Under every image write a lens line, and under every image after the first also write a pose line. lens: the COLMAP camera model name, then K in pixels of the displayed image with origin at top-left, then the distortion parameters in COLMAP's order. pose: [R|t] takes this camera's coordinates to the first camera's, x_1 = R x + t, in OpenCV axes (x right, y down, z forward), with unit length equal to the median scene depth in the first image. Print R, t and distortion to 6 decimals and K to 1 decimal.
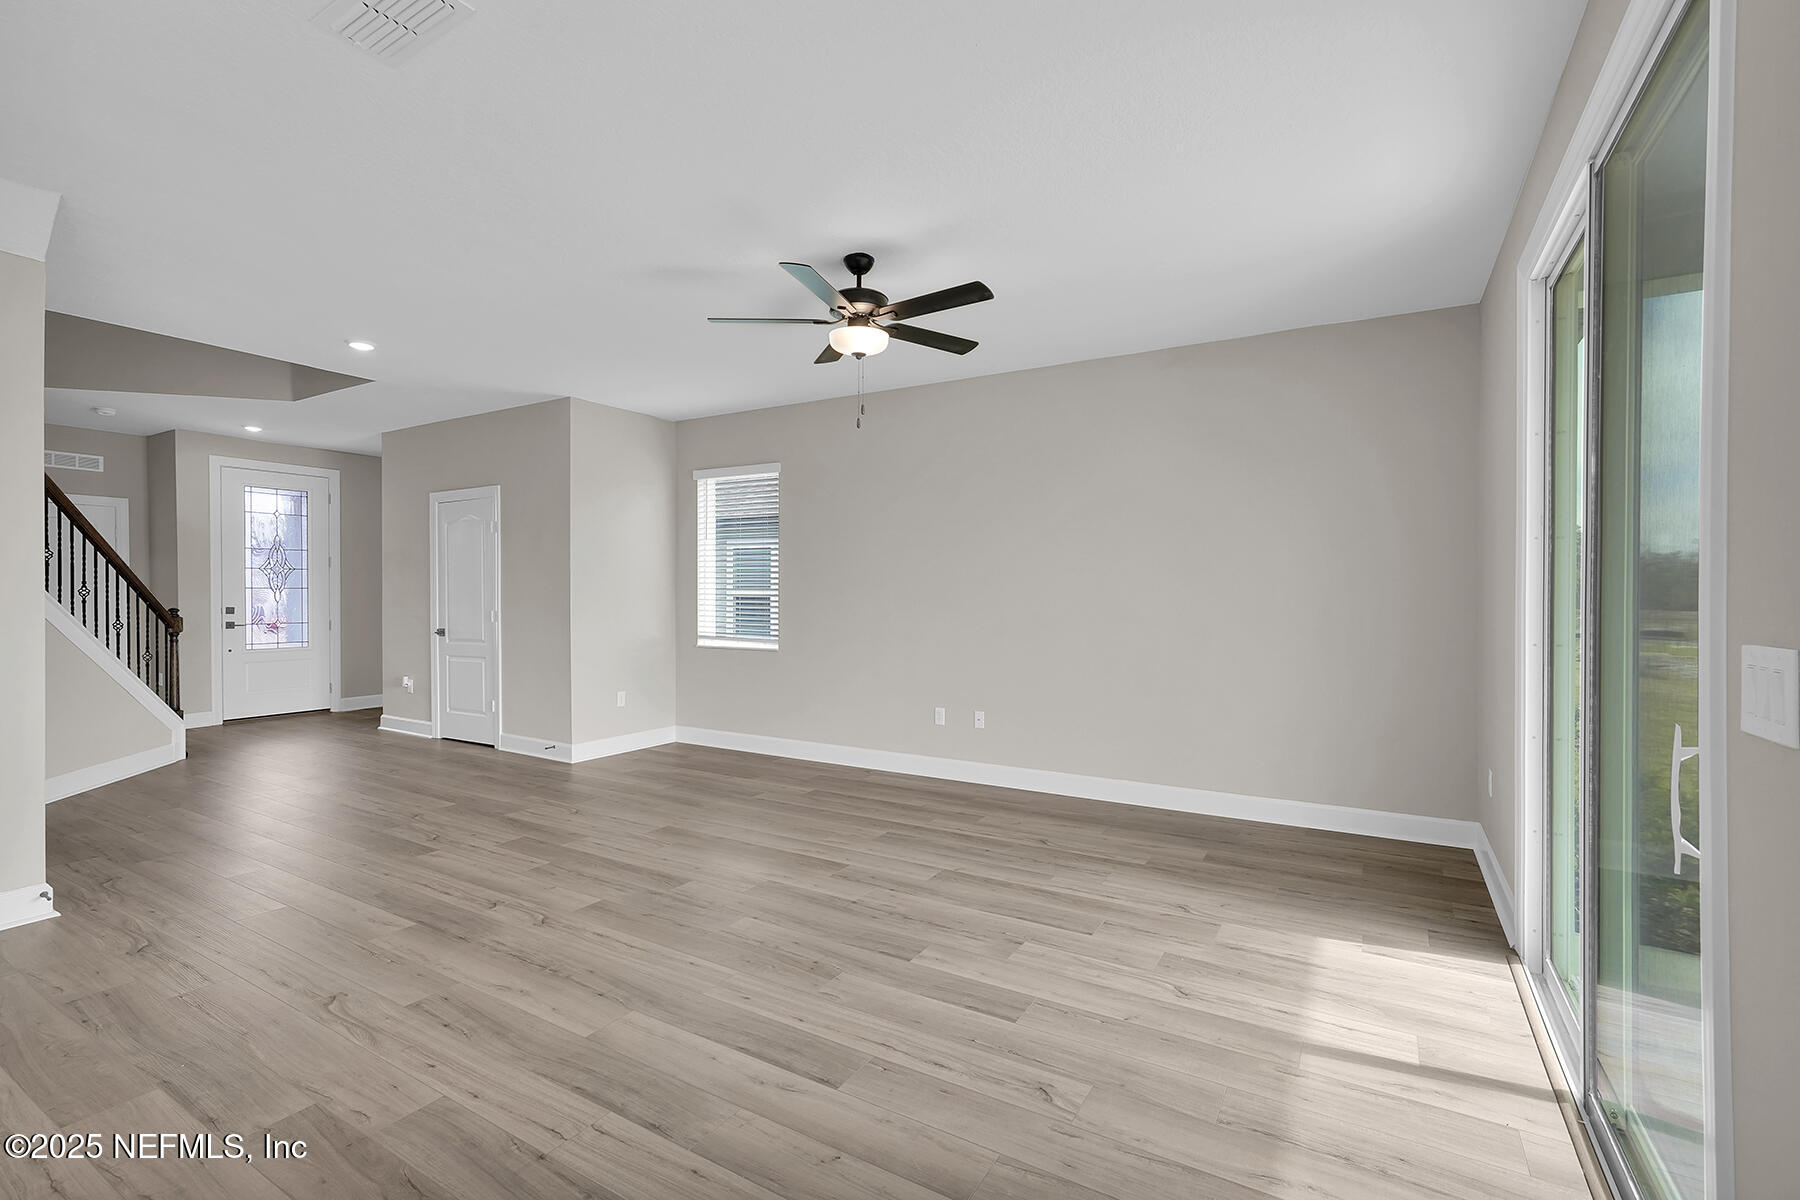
lens RADIAL K [[795.4, 0, 903.9], [0, 795.4, 605.3], [0, 0, 1]] dist [-0.006900, 0.000731]
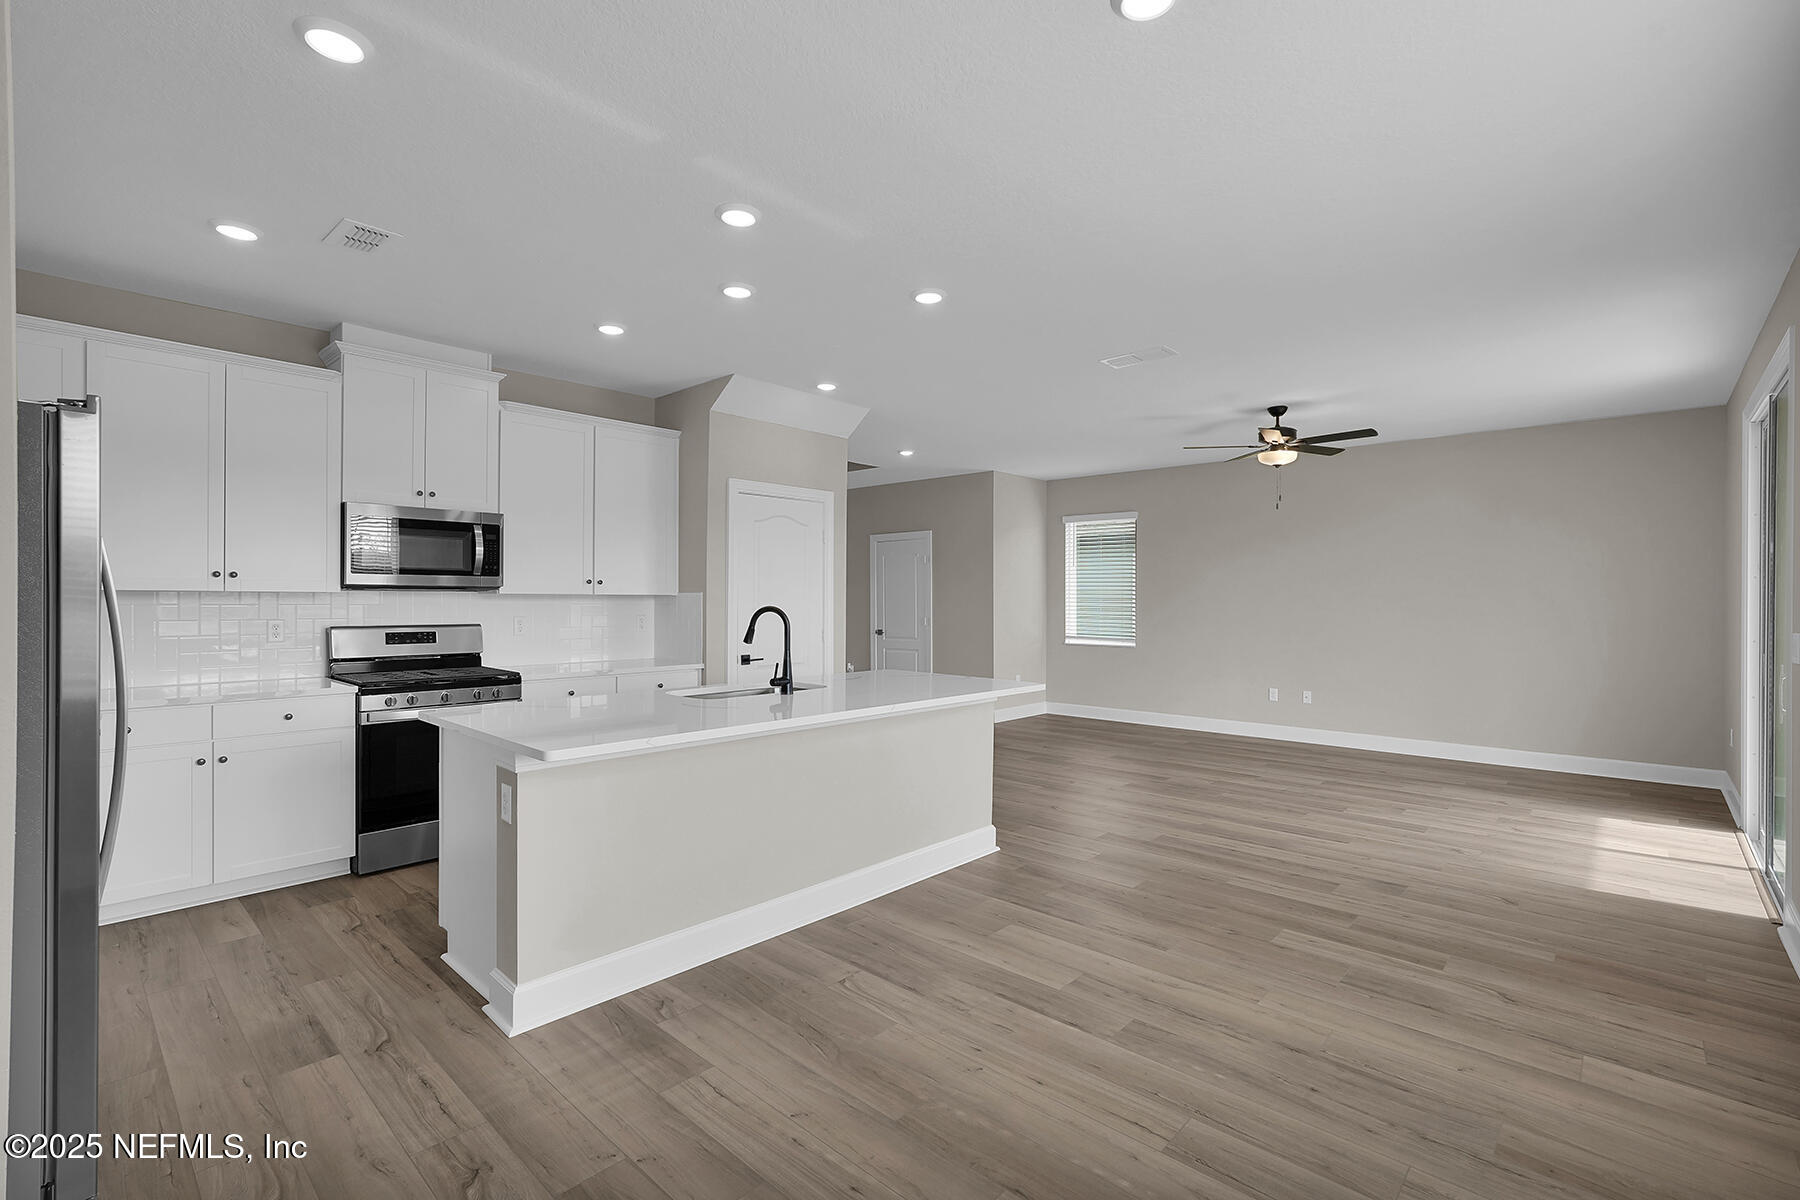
lens RADIAL K [[795.4, 0, 903.9], [0, 795.4, 605.3], [0, 0, 1]] dist [-0.006900, 0.000731]
pose [[0.978042, 0.000397, -0.208408, -0.458465], [-0.001939, 0.999972, -0.007197, -0.008527], [0.208400, 0.007443, 0.978015, -0.760297]]
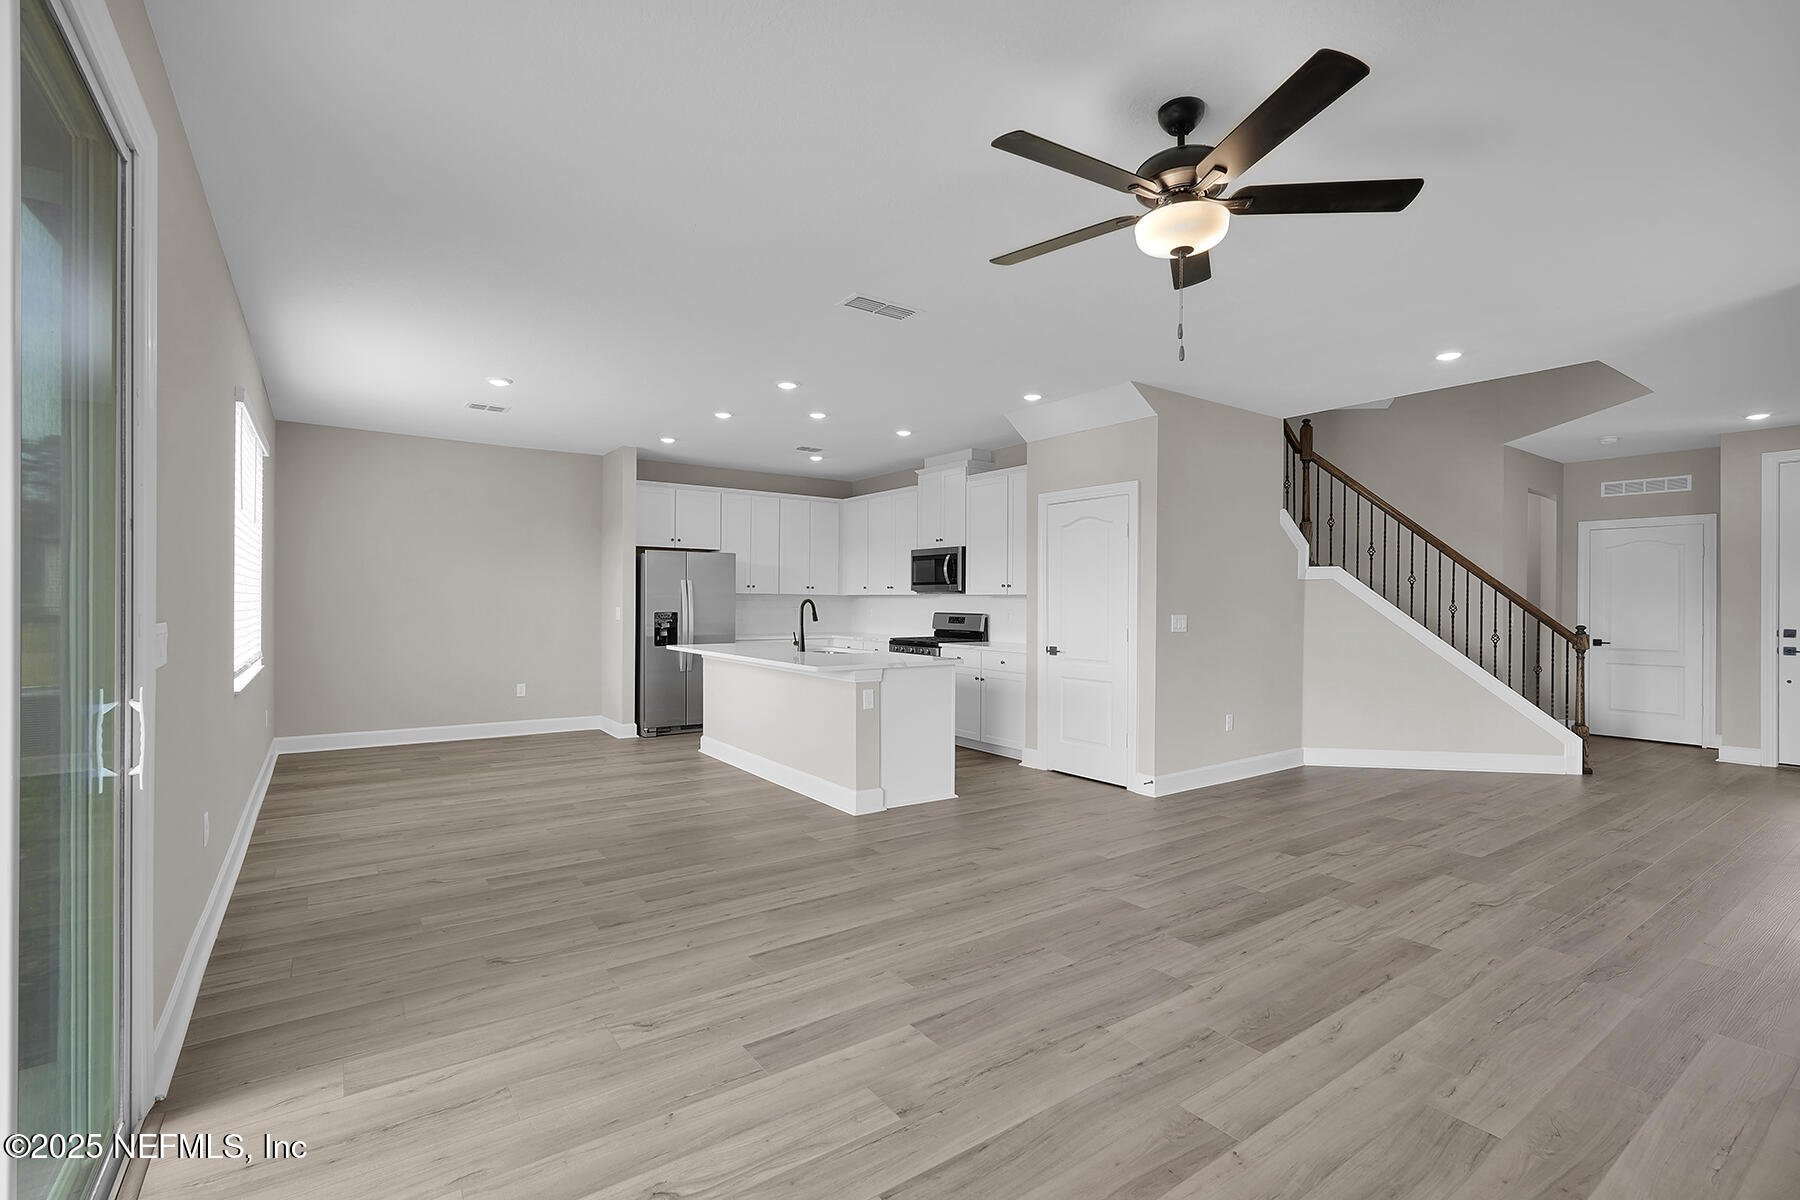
lens RADIAL K [[808.0, 0, 900.0], [0, 808.0, 600.0], [0, 0, 1]] dist [-0.014208, 0.000363]
pose [[-0.402732, -0.010175, -0.915261, 0.634095], [-0.021845, 0.999760, -0.001503, -0.014487], [0.915057, 0.019389, -0.402858, 1.023161]]
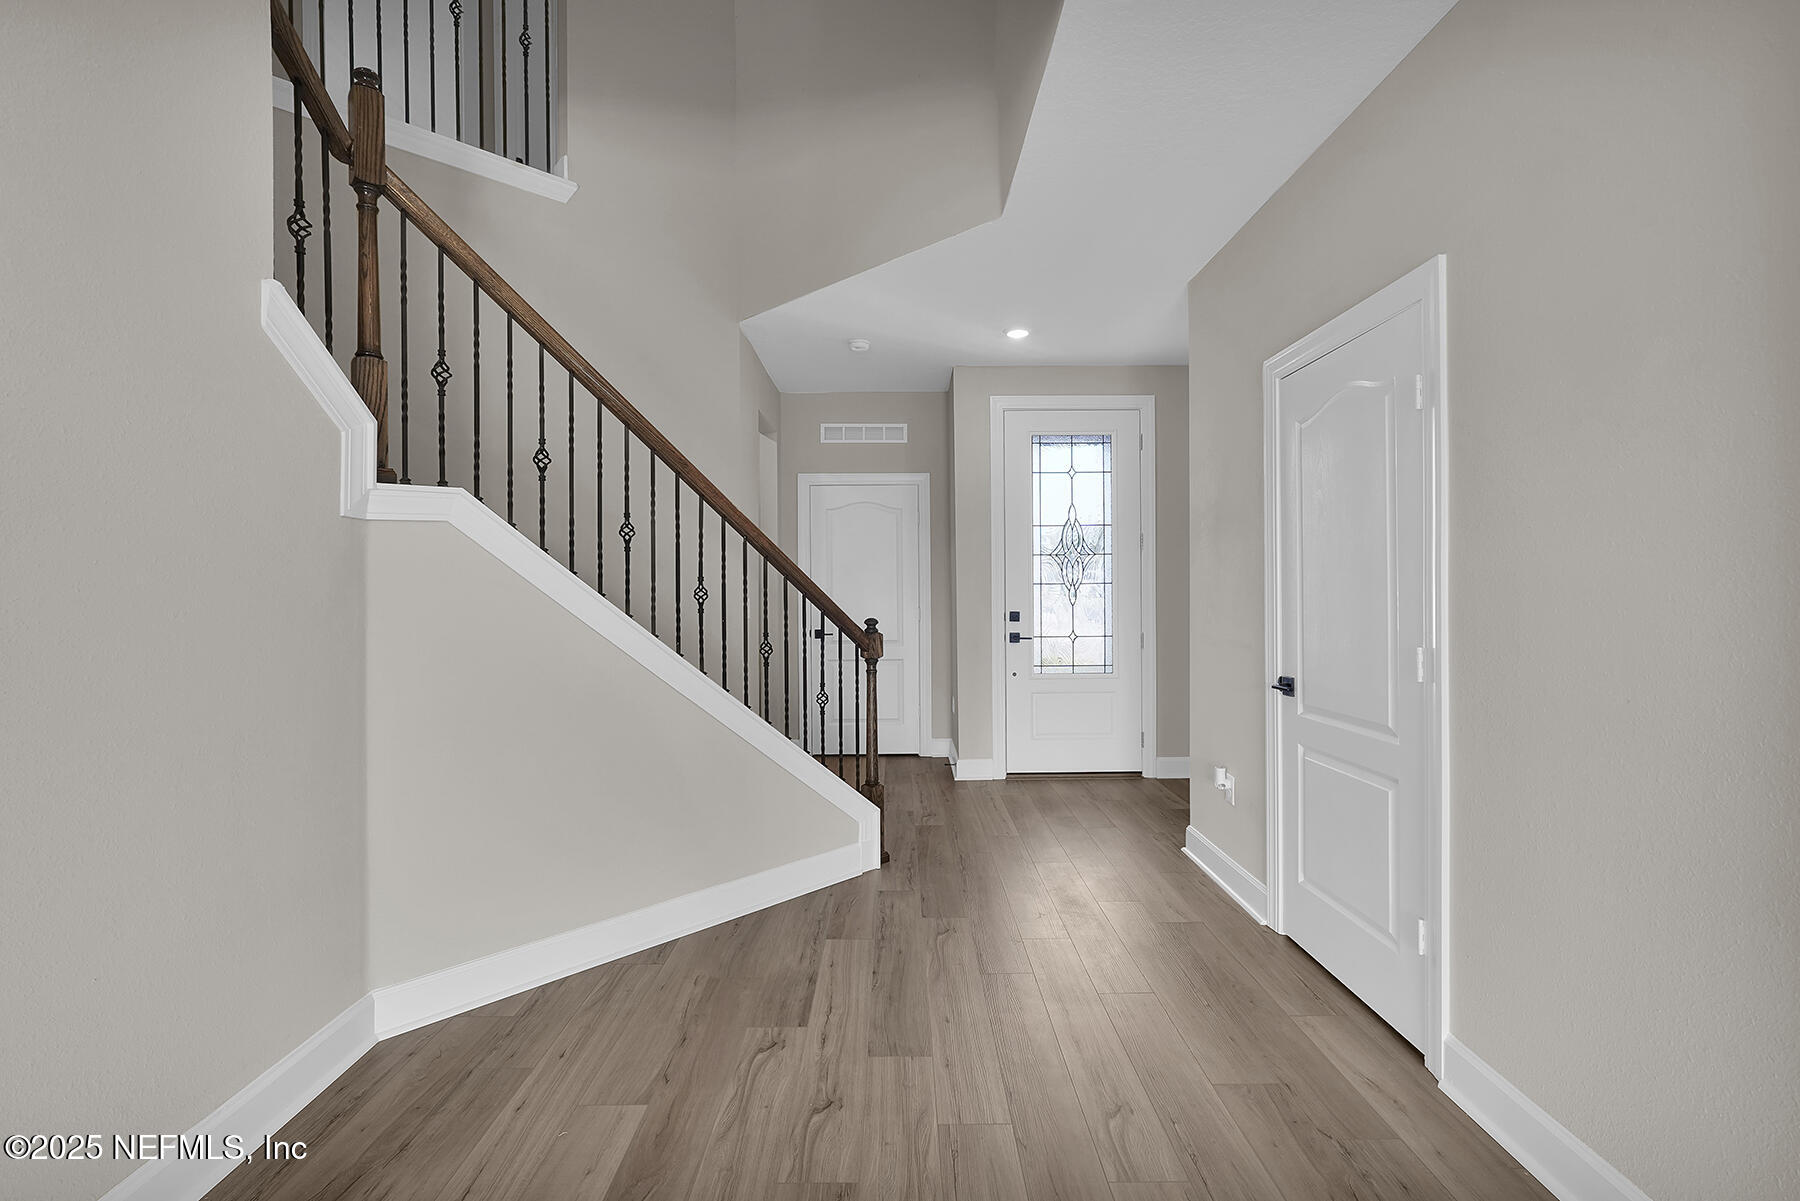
lens RADIAL K [[825.2, 0, 900.0], [0, 825.2, 600.5], [0, 0, 1]] dist [-0.000775, 0.000146]
pose [[0.523648, 0.007341, -0.851903, -0.610386], [-0.004328, 0.999973, 0.005957, -0.024410], [0.851923, 0.000568, 0.523666, 1.143616]]
